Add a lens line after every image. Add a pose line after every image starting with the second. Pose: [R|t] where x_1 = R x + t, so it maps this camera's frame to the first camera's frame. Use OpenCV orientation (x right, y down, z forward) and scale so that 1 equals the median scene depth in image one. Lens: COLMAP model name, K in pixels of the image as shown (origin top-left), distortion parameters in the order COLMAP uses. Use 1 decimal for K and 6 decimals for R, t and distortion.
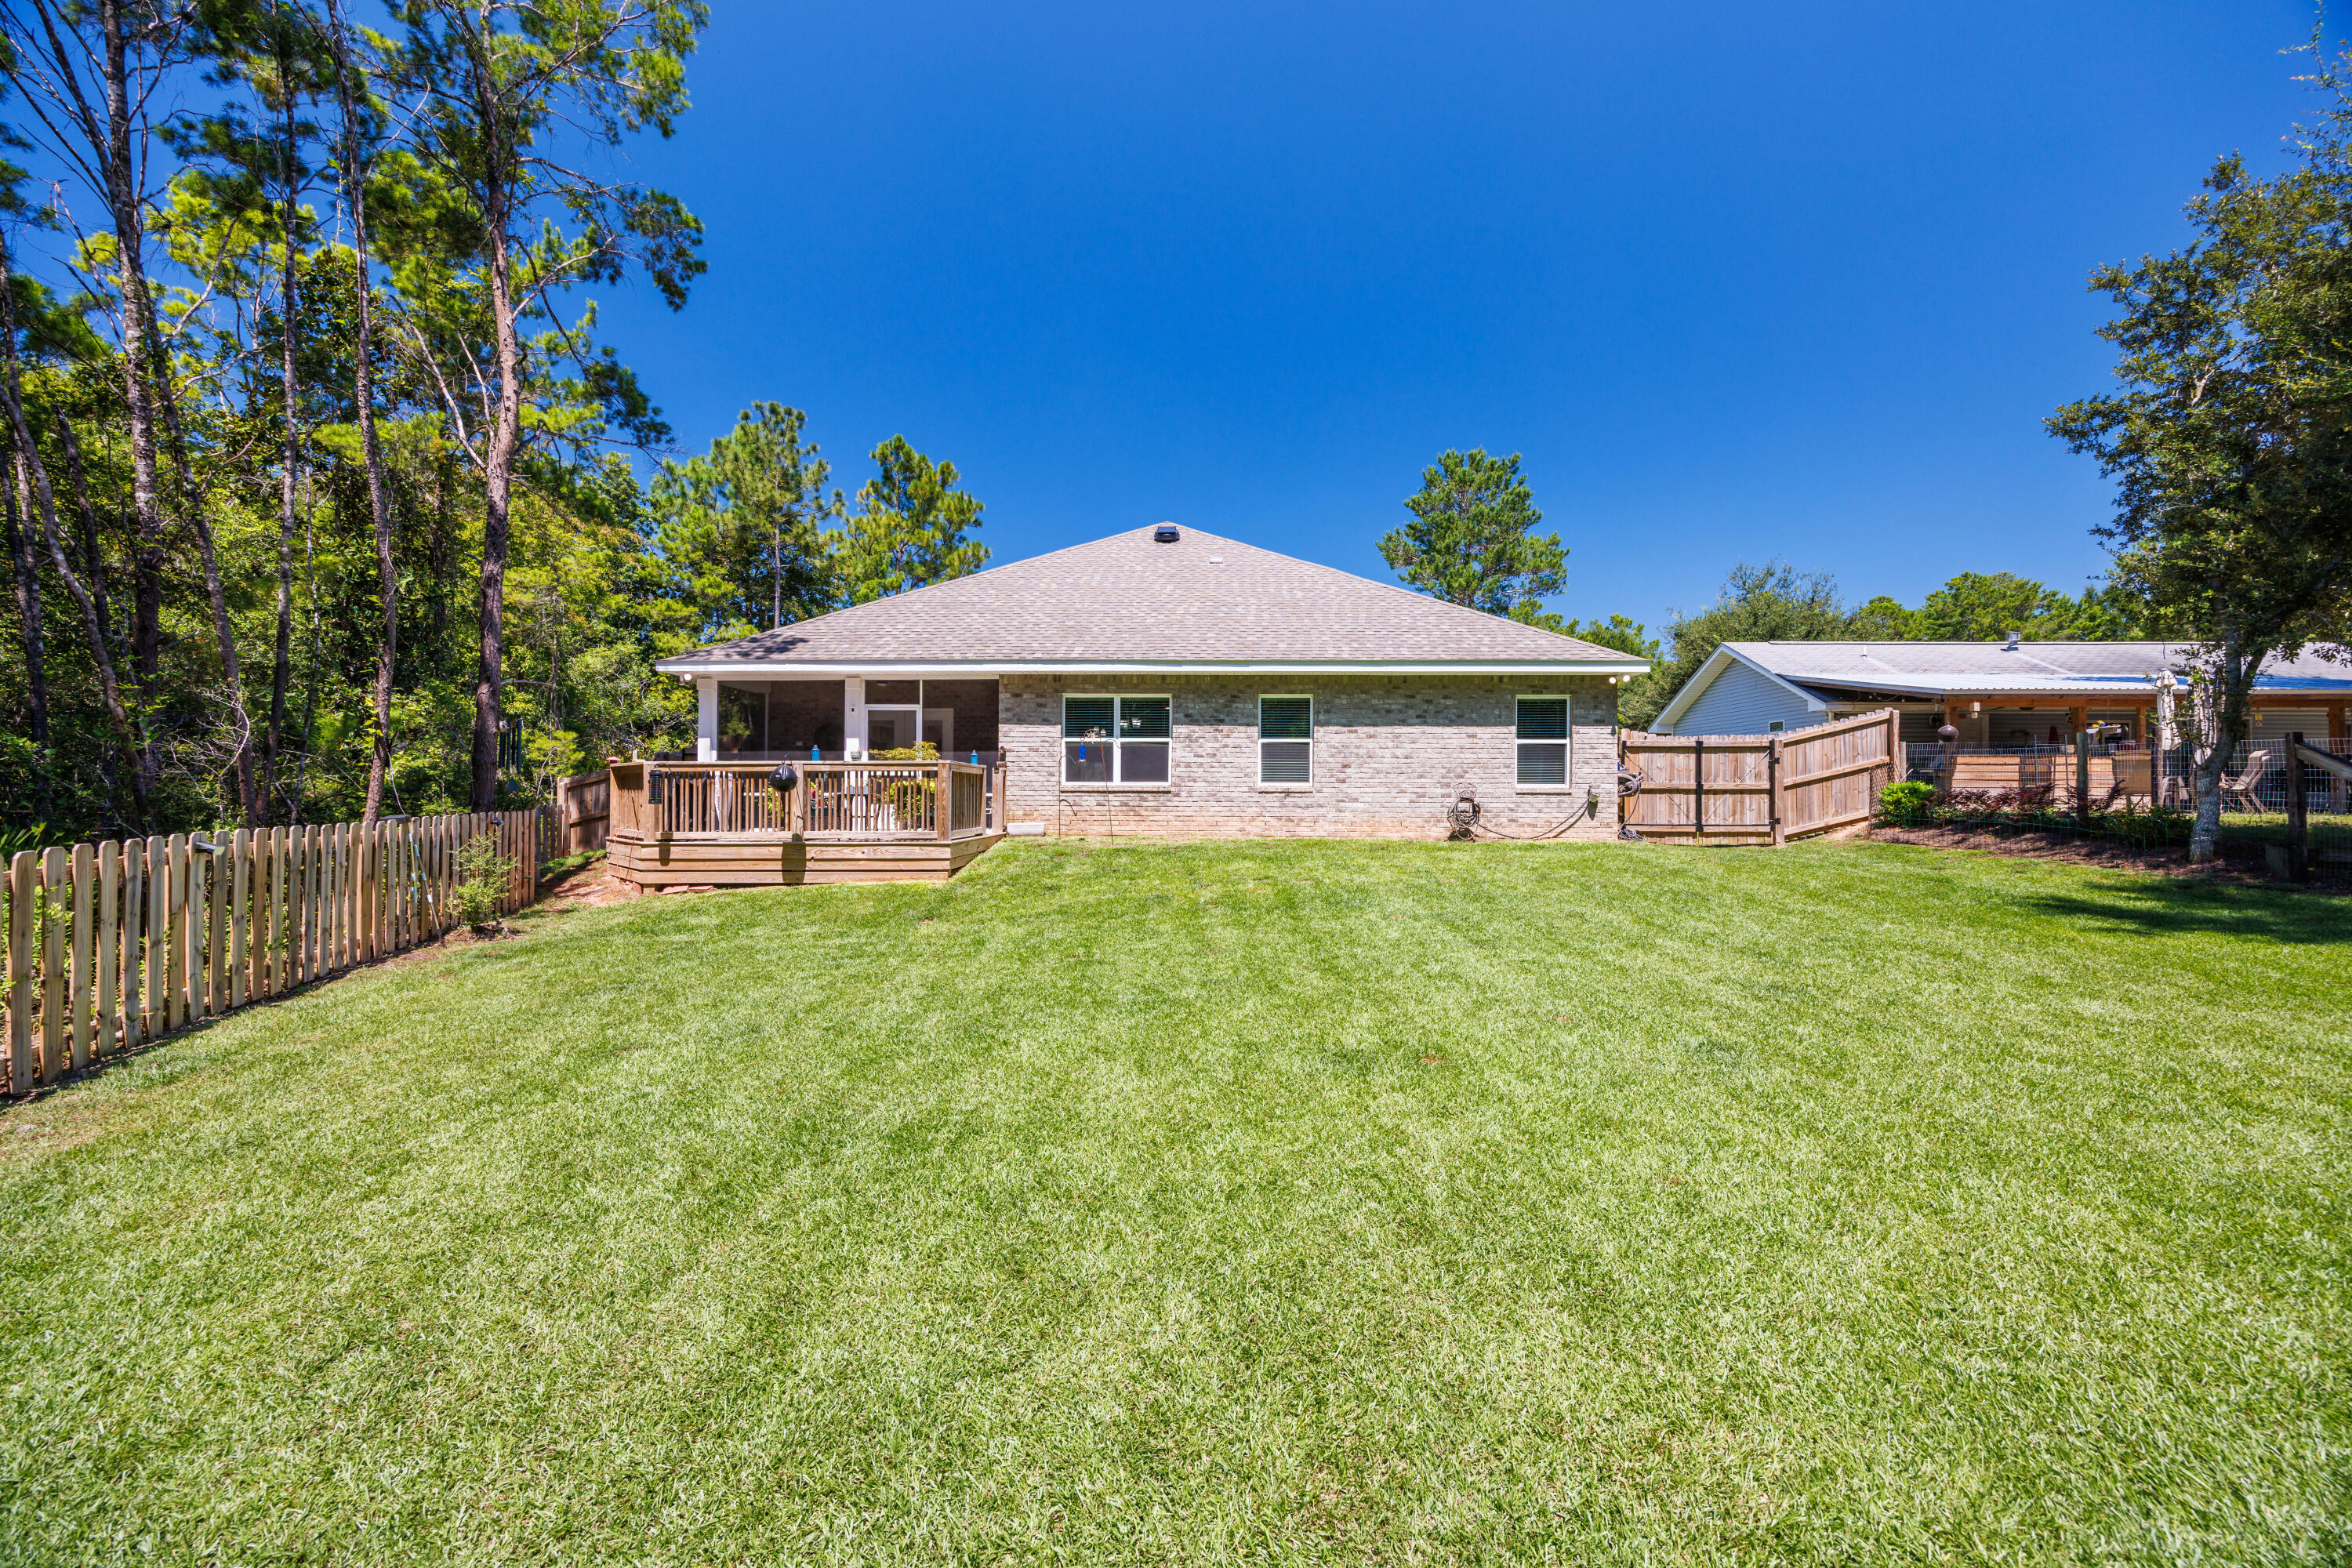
lens RADIAL K [[885.0, 0, 1189.1], [0, 885.0, 784.2], [0, 0, 1]] dist [-0.003275, -0.000115]
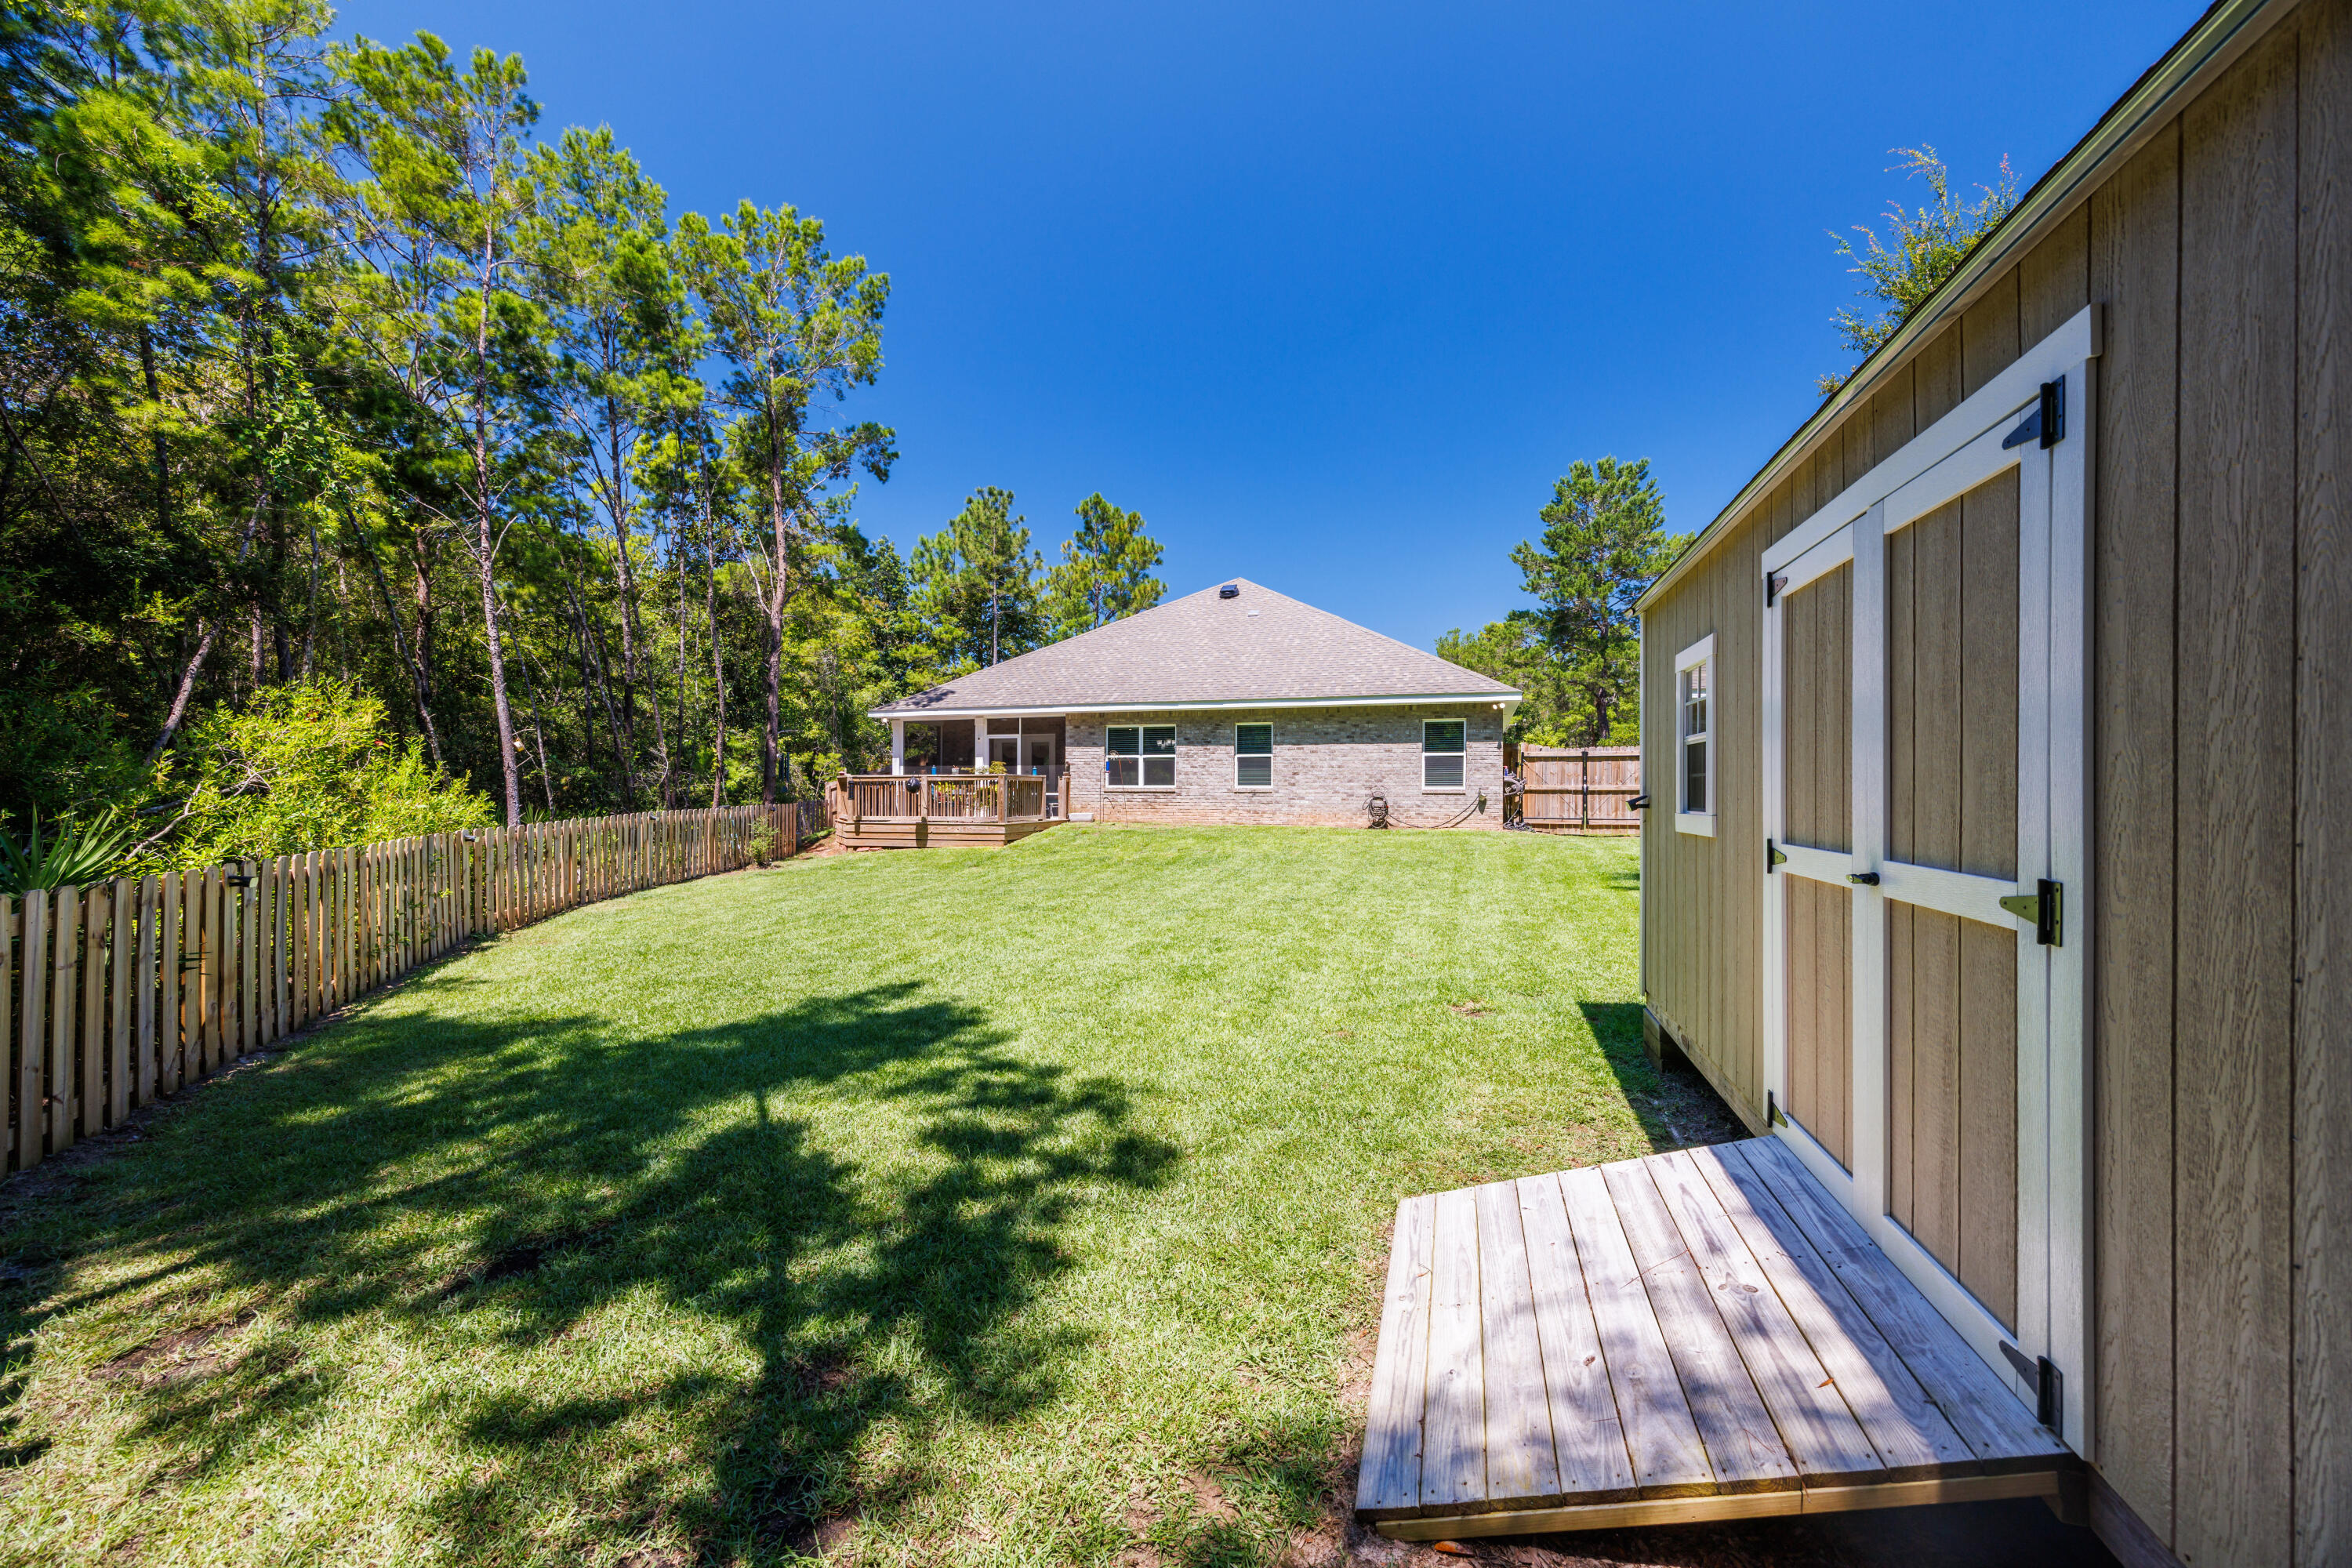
lens RADIAL K [[885.0, 0, 1172.3], [0, 885.0, 781.1], [0, 0, 1]] dist [-0.003275, -0.000115]
pose [[0.954937, -0.002864, -0.296795, 0.398543], [0.003292, 0.999994, 0.000944, -0.010886], [0.296791, -0.001879, 0.954941, -0.369214]]
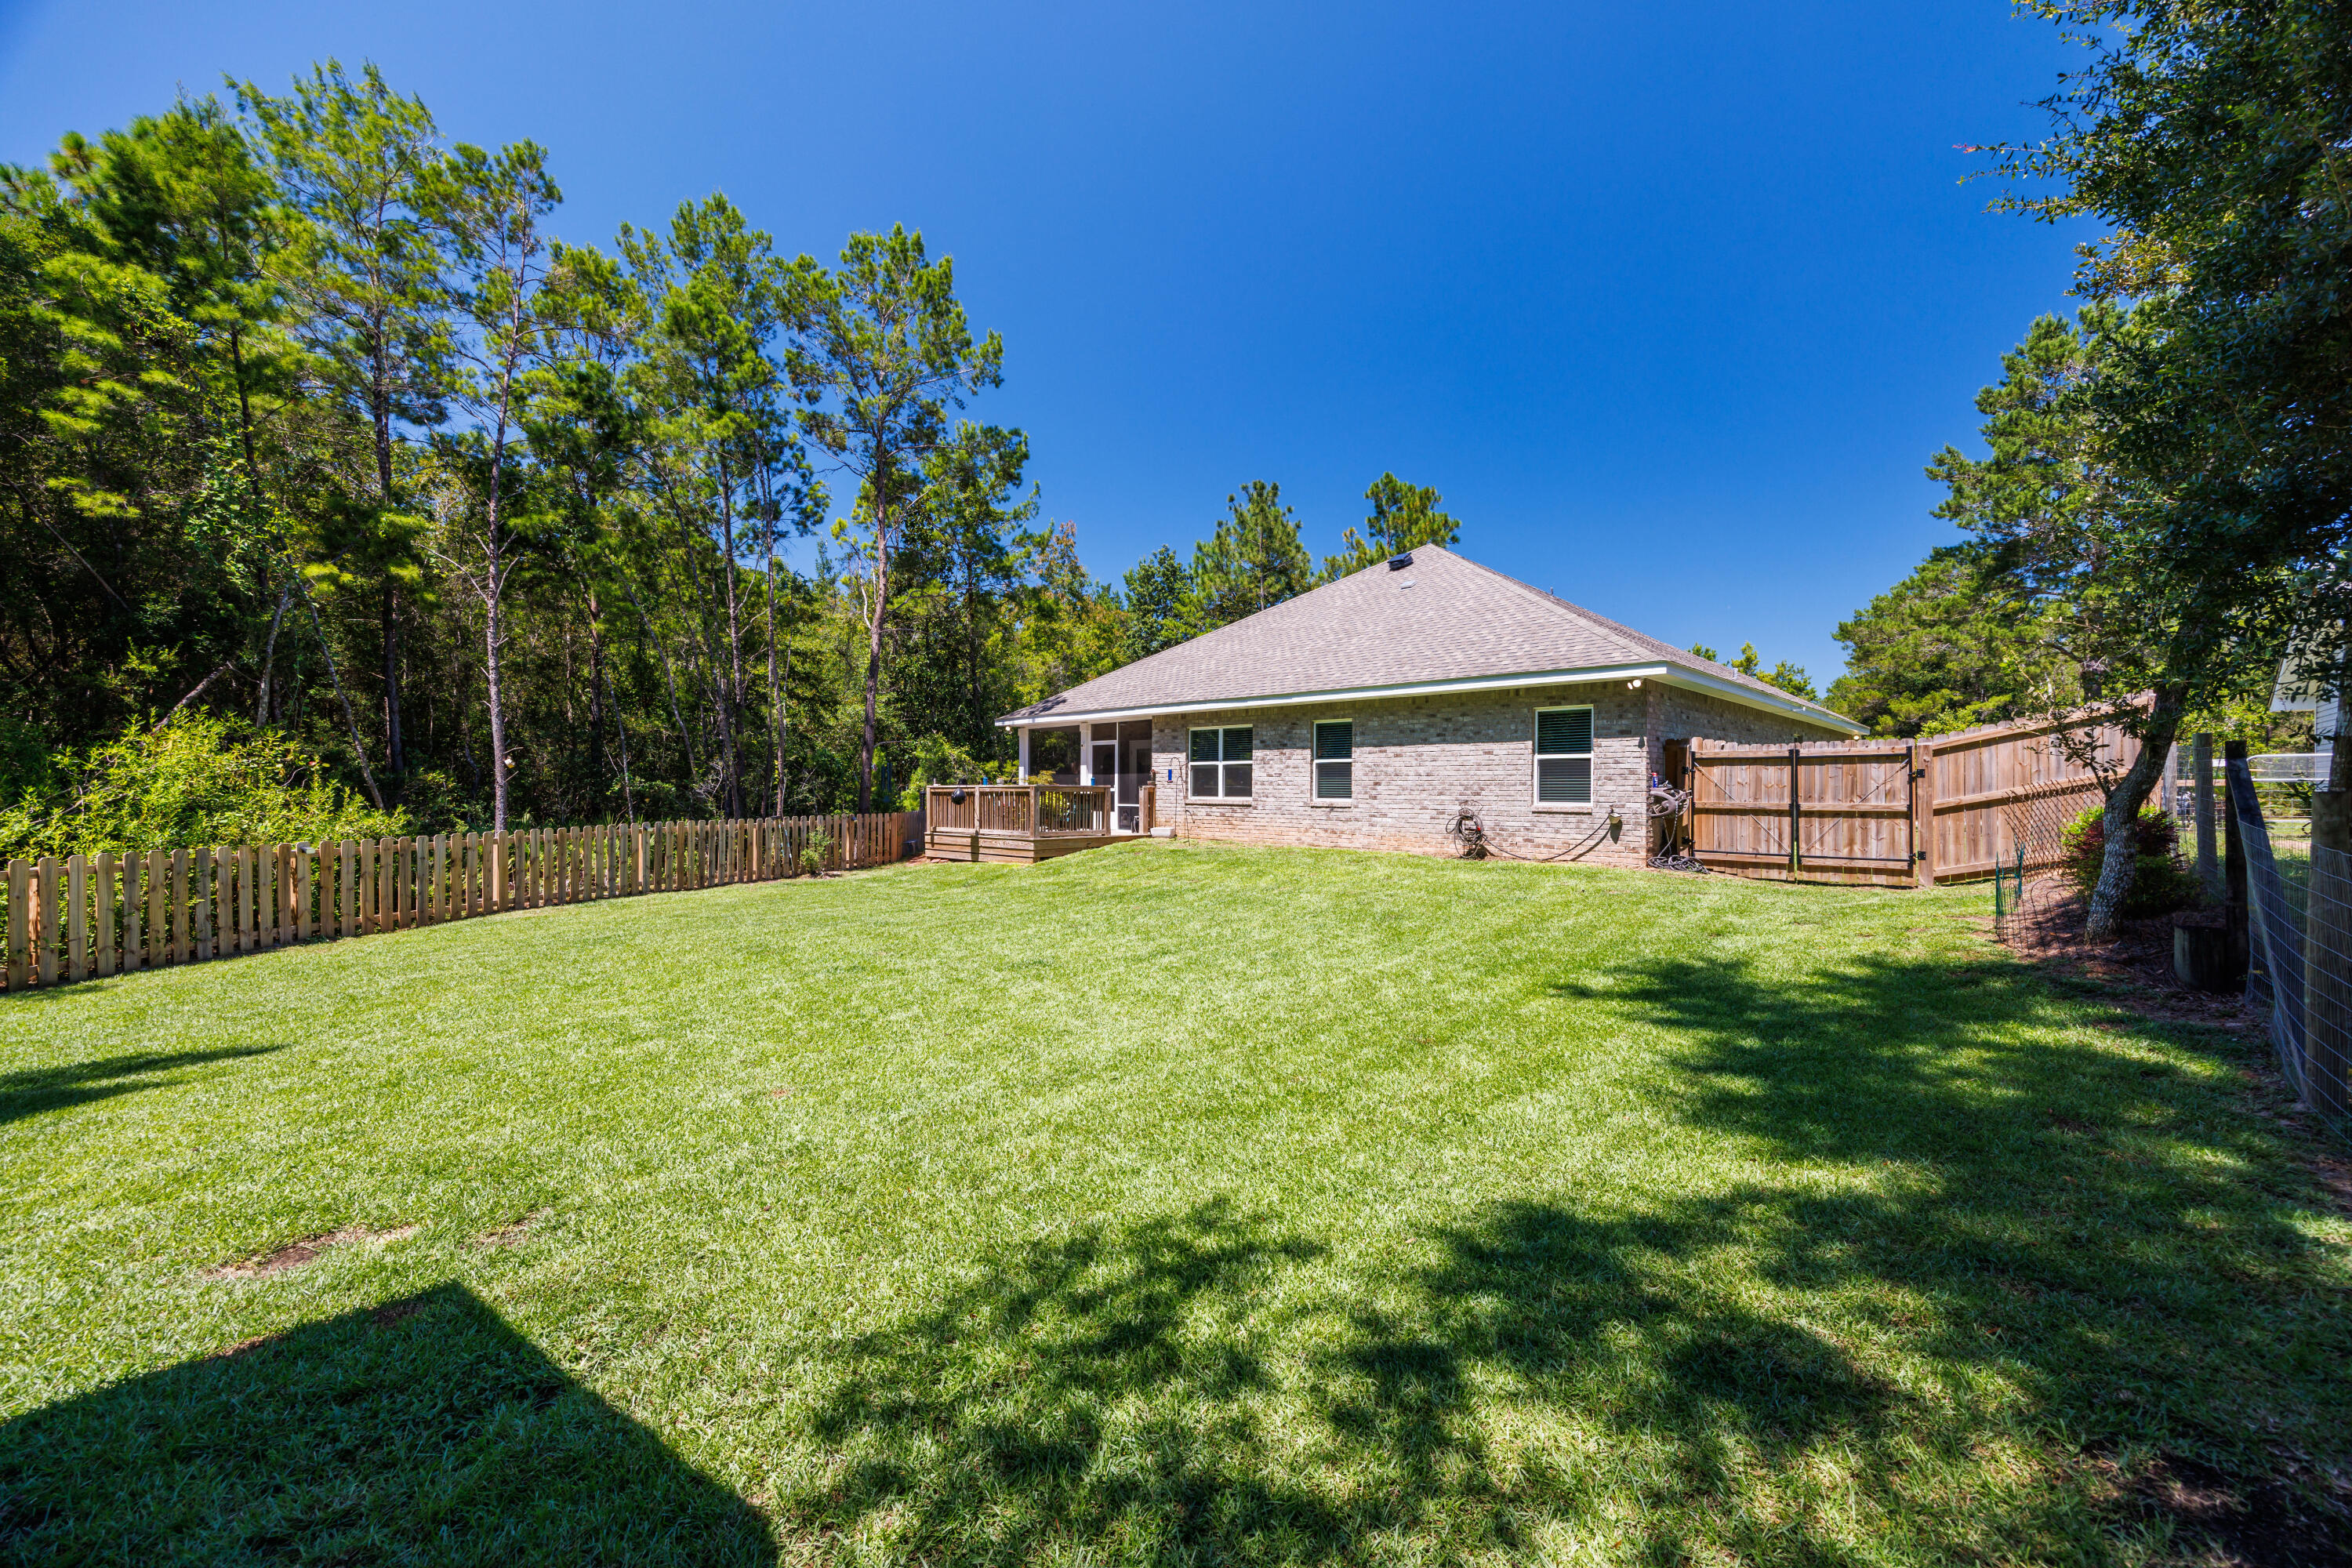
lens RADIAL K [[885.0, 0, 1183.2], [0, 885.0, 792.5], [0, 0, 1]] dist [-0.003275, -0.000115]
pose [[0.738210, 0.003243, -0.674563, 0.719486], [0.004236, 0.999946, 0.009443, -0.020734], [0.674557, -0.009828, 0.738157, 0.047956]]
